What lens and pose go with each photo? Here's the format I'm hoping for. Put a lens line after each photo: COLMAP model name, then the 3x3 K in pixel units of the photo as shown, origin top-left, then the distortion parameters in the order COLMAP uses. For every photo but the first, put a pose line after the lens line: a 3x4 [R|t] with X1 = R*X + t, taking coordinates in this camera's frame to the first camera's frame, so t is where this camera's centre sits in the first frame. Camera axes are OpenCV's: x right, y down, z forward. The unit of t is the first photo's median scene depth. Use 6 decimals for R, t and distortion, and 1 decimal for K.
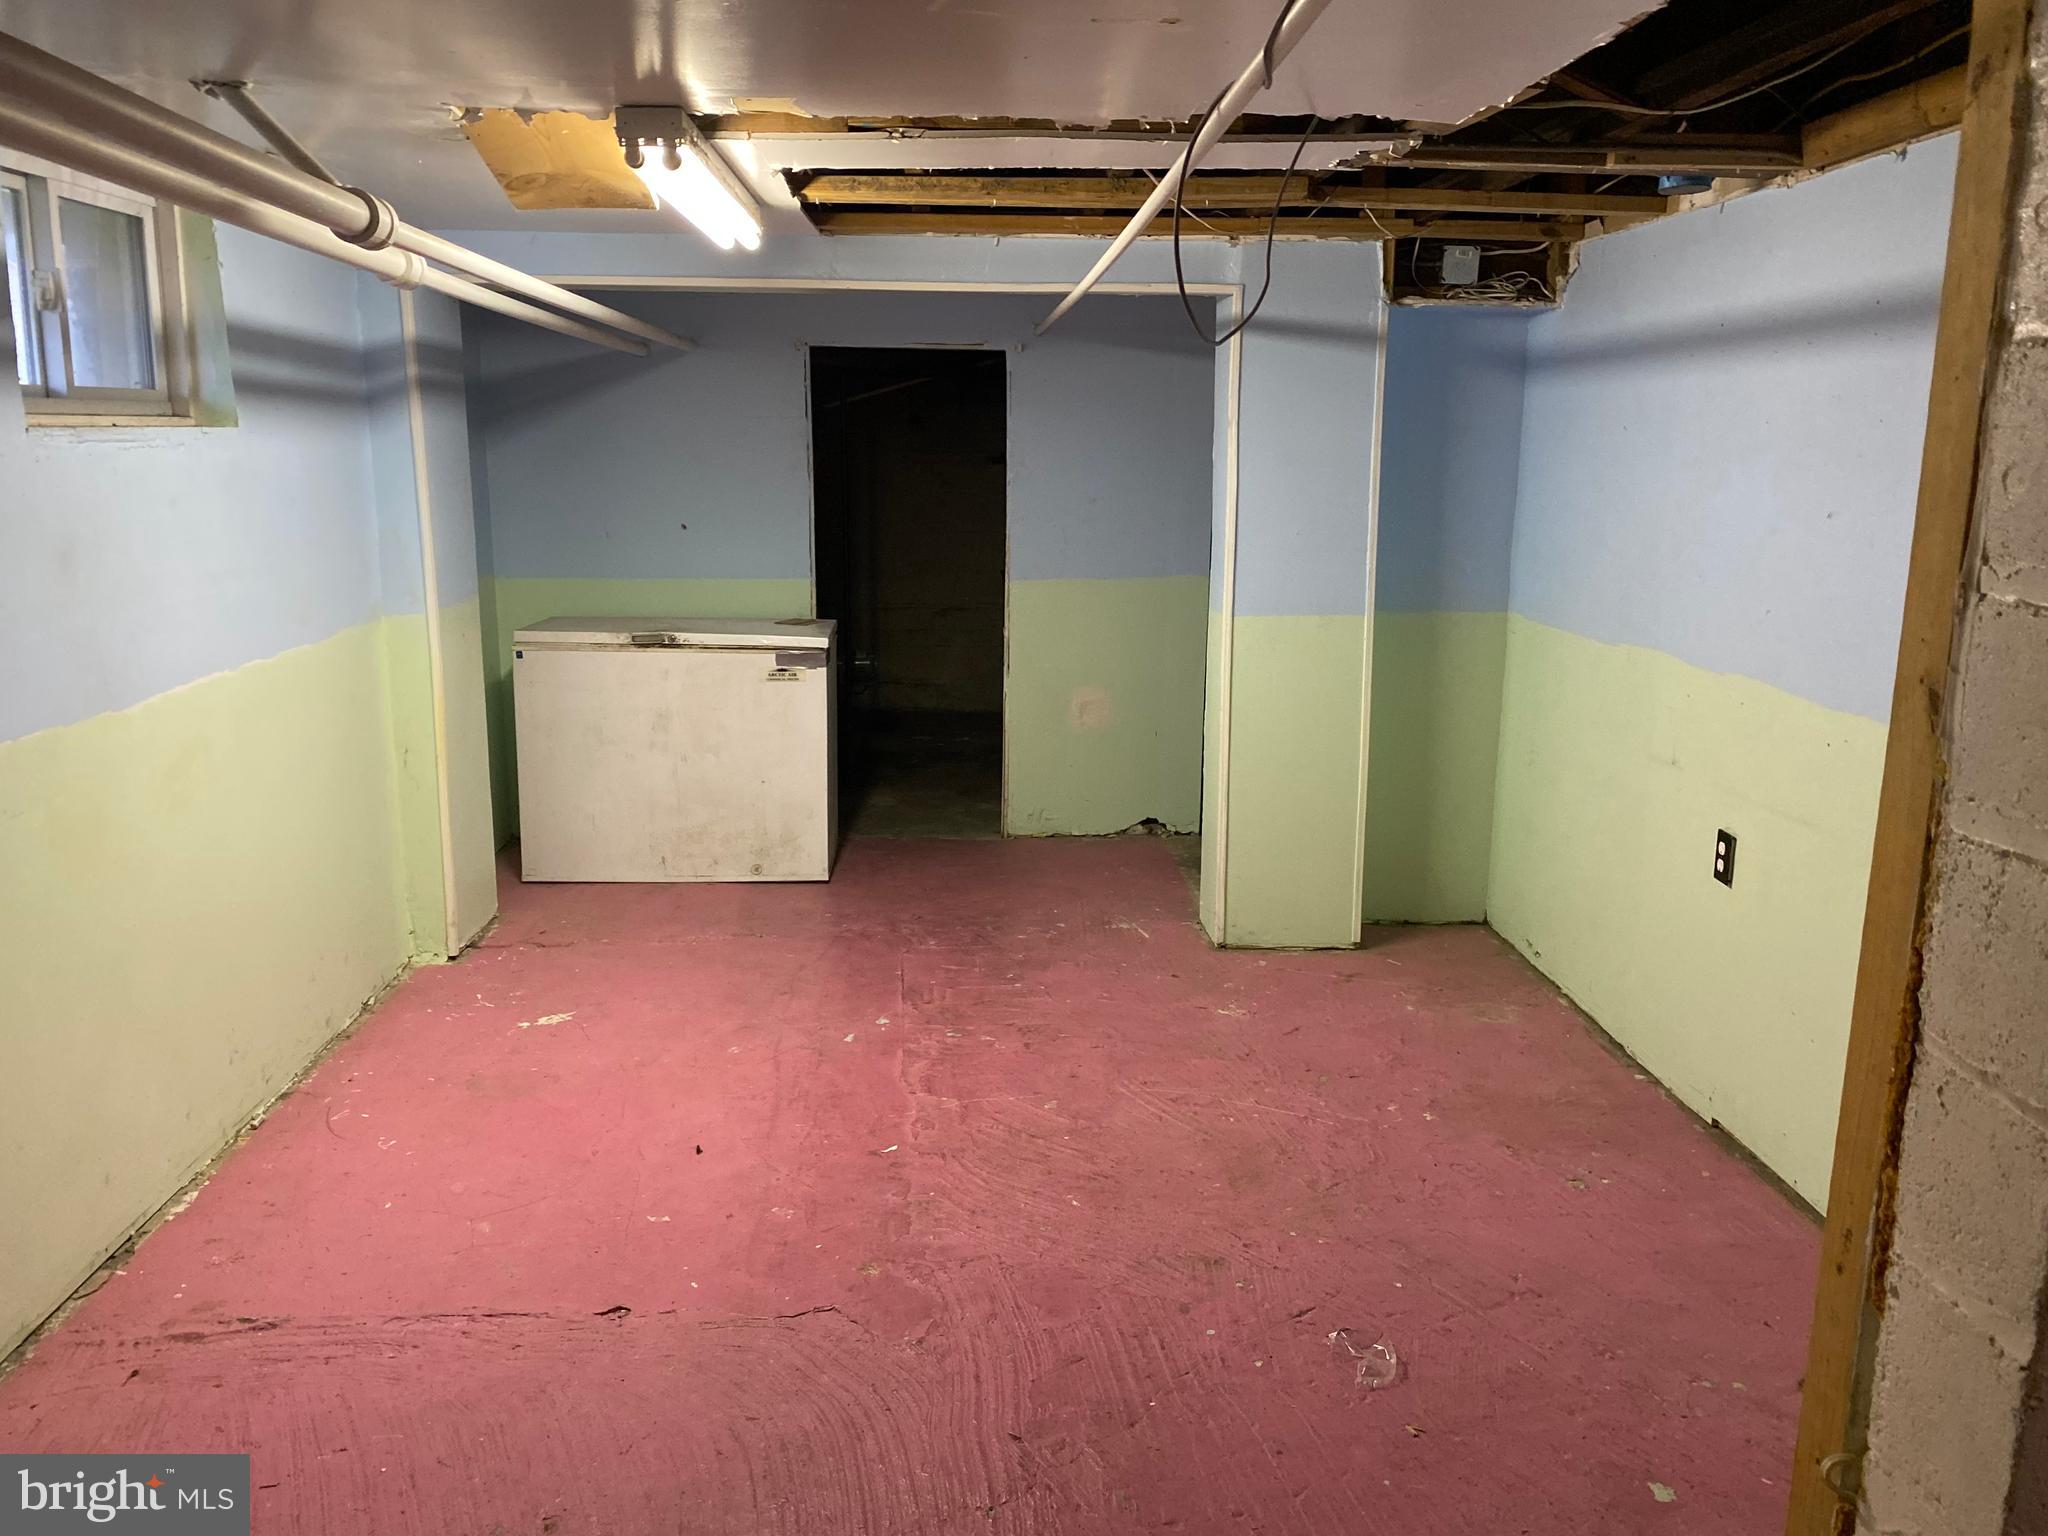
lens RADIAL K [[1572.7, 0, 1019.5], [0, 1572.7, 758.9], [0, 0, 1]] dist [0.030770, -0.039574]
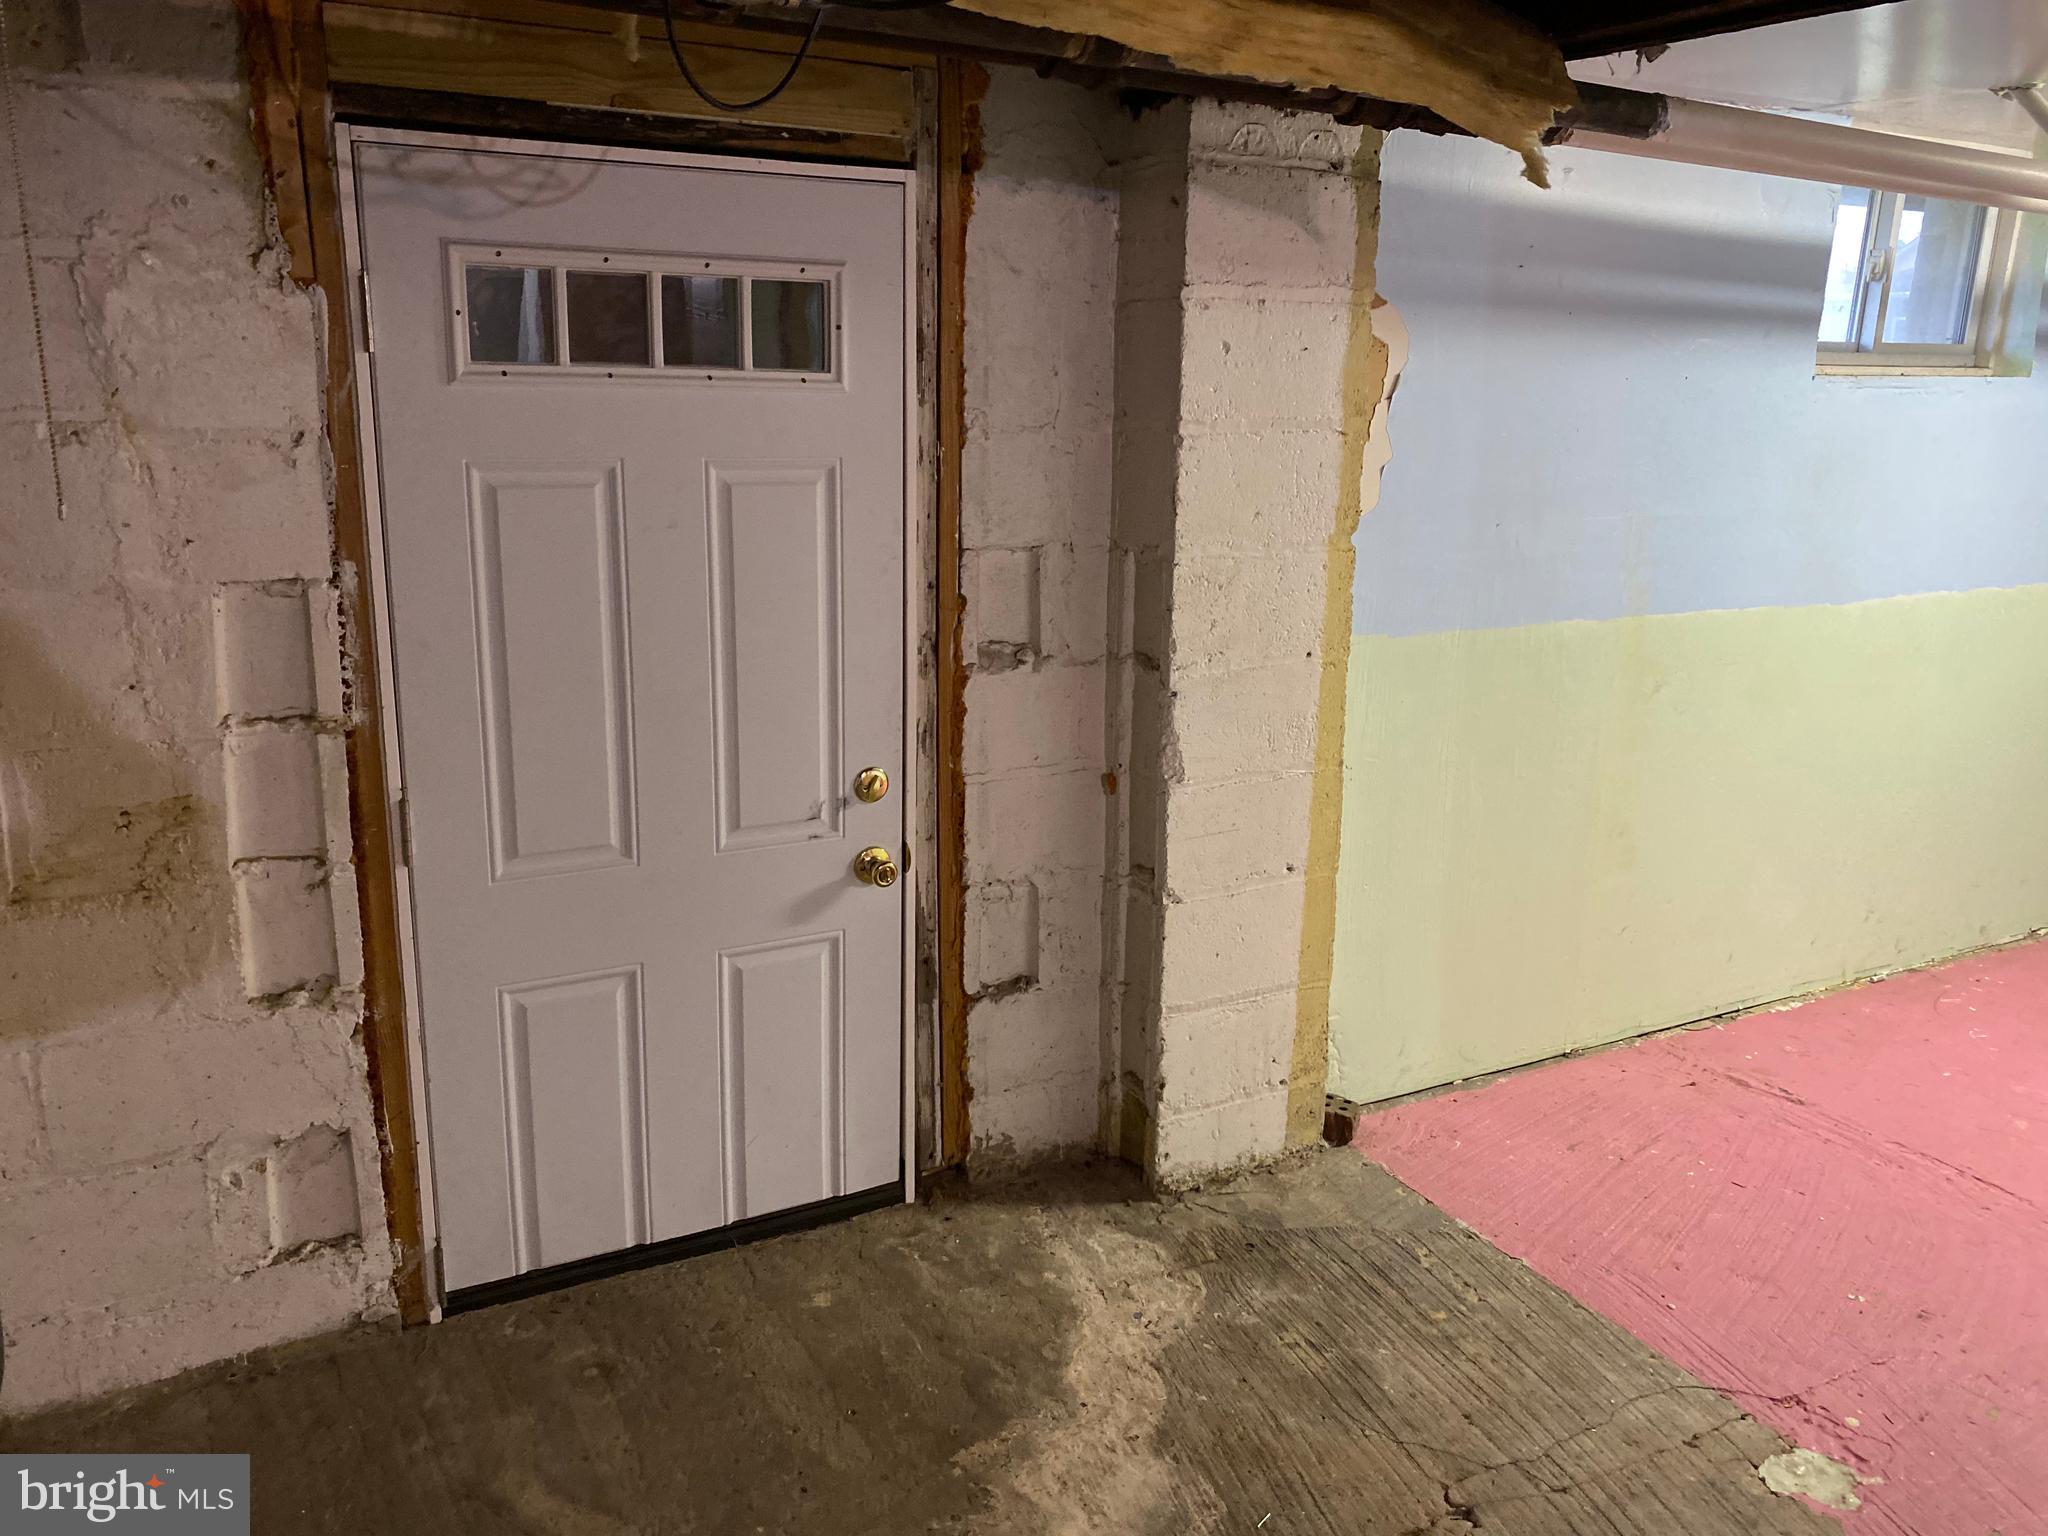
lens RADIAL K [[1572.7, 0, 1028.4], [0, 1572.7, 771.0], [0, 0, 1]] dist [0.030770, -0.039574]
pose [[0.448766, 0.223695, -0.865199, 0.239859], [-0.192059, 0.969683, 0.151091, 0.028922], [0.872767, 0.098364, 0.478123, -0.134362]]
